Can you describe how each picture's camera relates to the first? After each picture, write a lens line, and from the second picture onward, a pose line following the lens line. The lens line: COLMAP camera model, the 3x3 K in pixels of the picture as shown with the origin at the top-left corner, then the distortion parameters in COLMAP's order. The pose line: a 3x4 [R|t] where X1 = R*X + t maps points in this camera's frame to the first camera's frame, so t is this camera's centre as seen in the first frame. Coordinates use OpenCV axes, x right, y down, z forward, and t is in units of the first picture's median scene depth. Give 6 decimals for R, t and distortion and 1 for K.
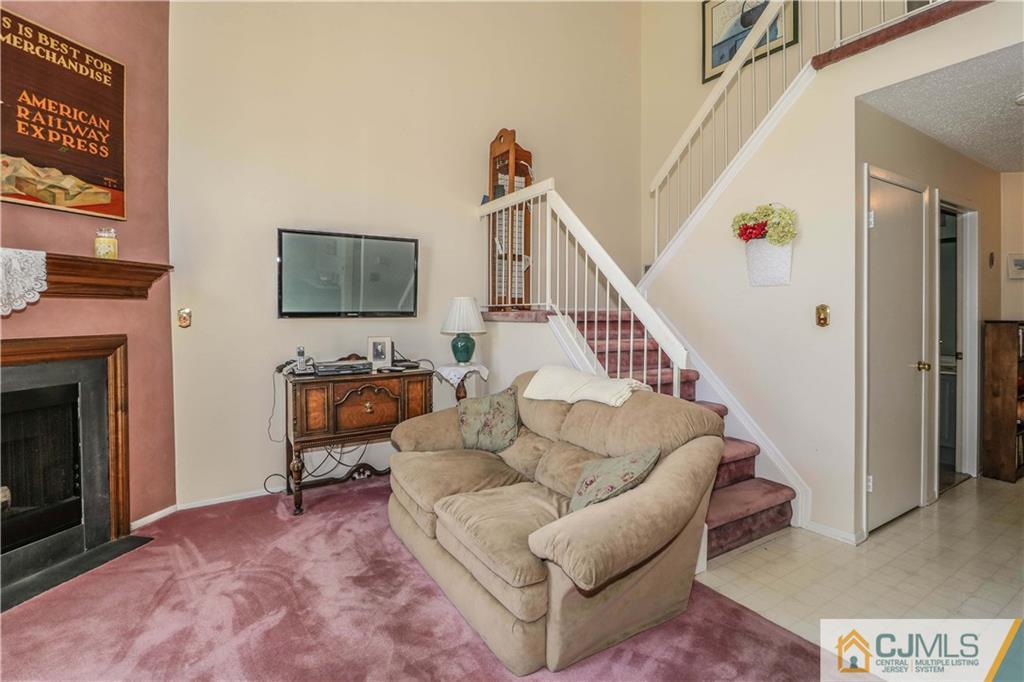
lens RADIAL K [[504.5, 0, 511.1], [0, 504.5, 311.1], [0, 0, 1]] dist [-0.012739, -0.003610]
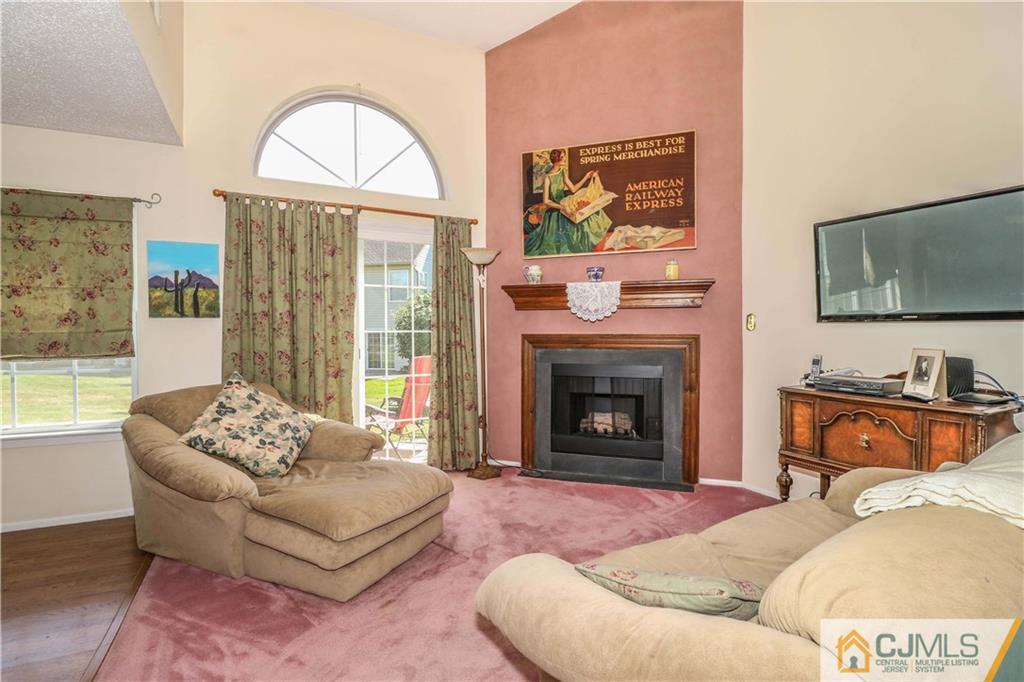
lens RADIAL K [[504.5, 0, 534.0], [0, 504.5, 340.1], [0, 0, 1]] dist [-0.012739, -0.003610]
pose [[-0.094678, 0.027119, -0.995139, 0.656420], [0.004210, 0.999631, 0.026841, 0.025765], [0.995499, -0.001649, -0.094757, 0.763360]]
